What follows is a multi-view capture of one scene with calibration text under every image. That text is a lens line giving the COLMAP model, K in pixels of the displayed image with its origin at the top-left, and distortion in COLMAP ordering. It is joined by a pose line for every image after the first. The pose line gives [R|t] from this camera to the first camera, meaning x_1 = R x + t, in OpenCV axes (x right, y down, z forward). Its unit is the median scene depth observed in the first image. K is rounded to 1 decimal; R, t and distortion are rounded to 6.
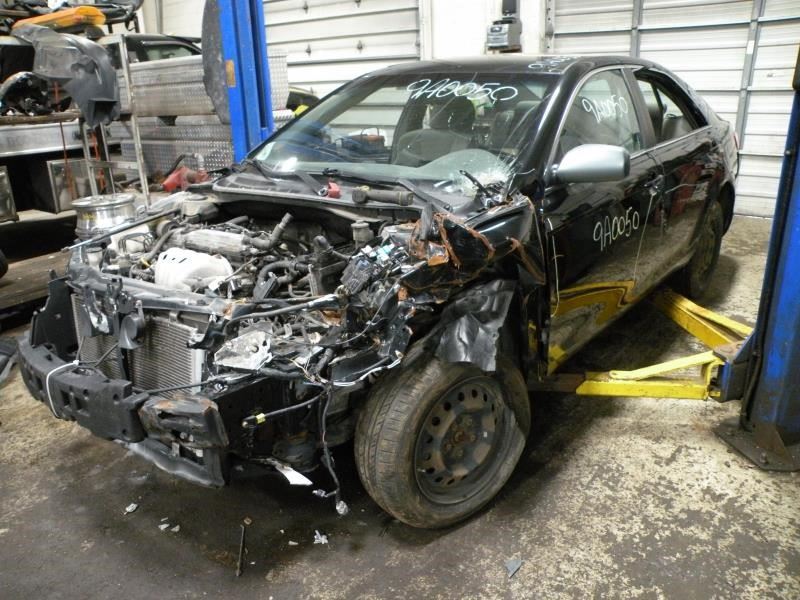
lens RADIAL K [[627.8, 0, 400.0], [0, 627.8, 300.0], [0, 0, 1]] dist [-0.159656, 0.146749]
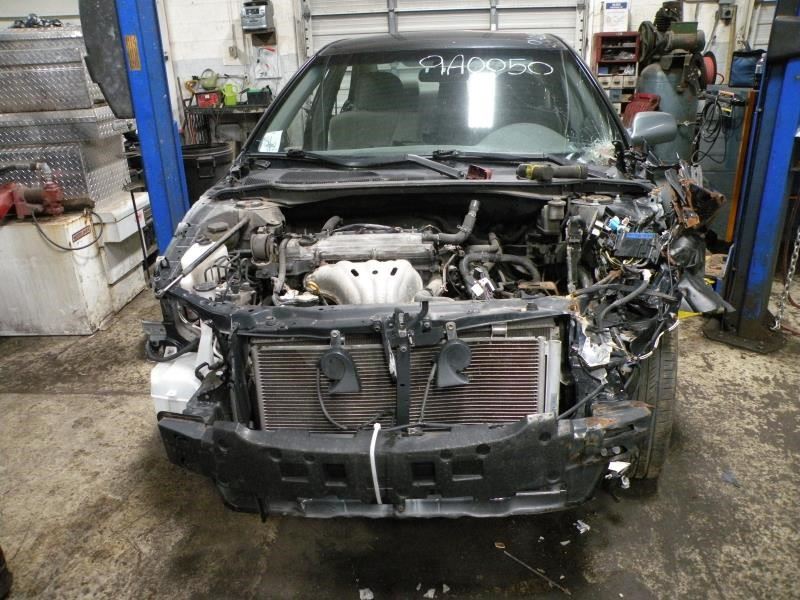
lens RADIAL K [[627.8, 0, 400.0], [0, 627.8, 300.0], [0, 0, 1]] dist [-0.159656, 0.146749]
pose [[0.839493, -0.201061, 0.504802, -0.442687], [0.191842, 0.978866, 0.070843, -0.048910], [-0.508377, 0.037370, 0.860323, 0.169671]]
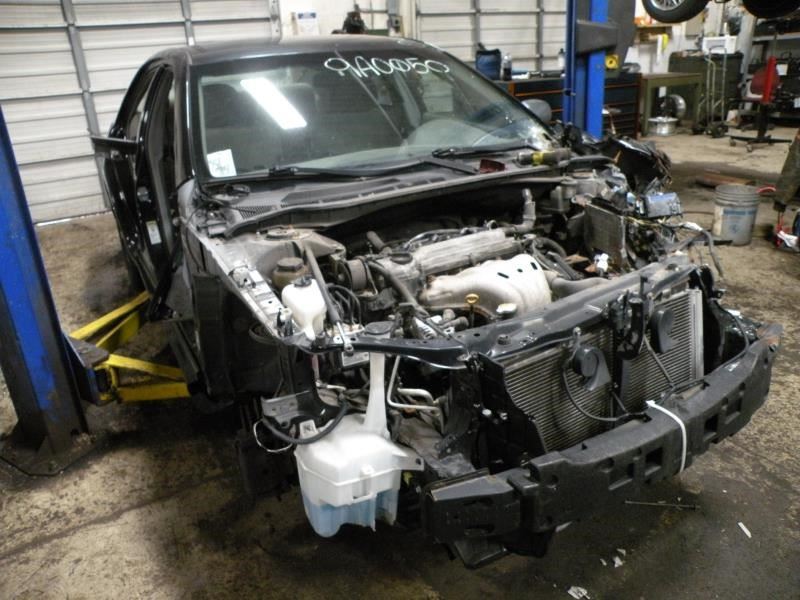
lens RADIAL K [[627.8, 0, 400.0], [0, 627.8, 300.0], [0, 0, 1]] dist [-0.159656, 0.146749]
pose [[0.385227, -0.340315, 0.857780, -0.636083], [0.355110, 0.912609, 0.202589, -0.137932], [-0.851761, 0.226563, 0.472411, 0.433288]]
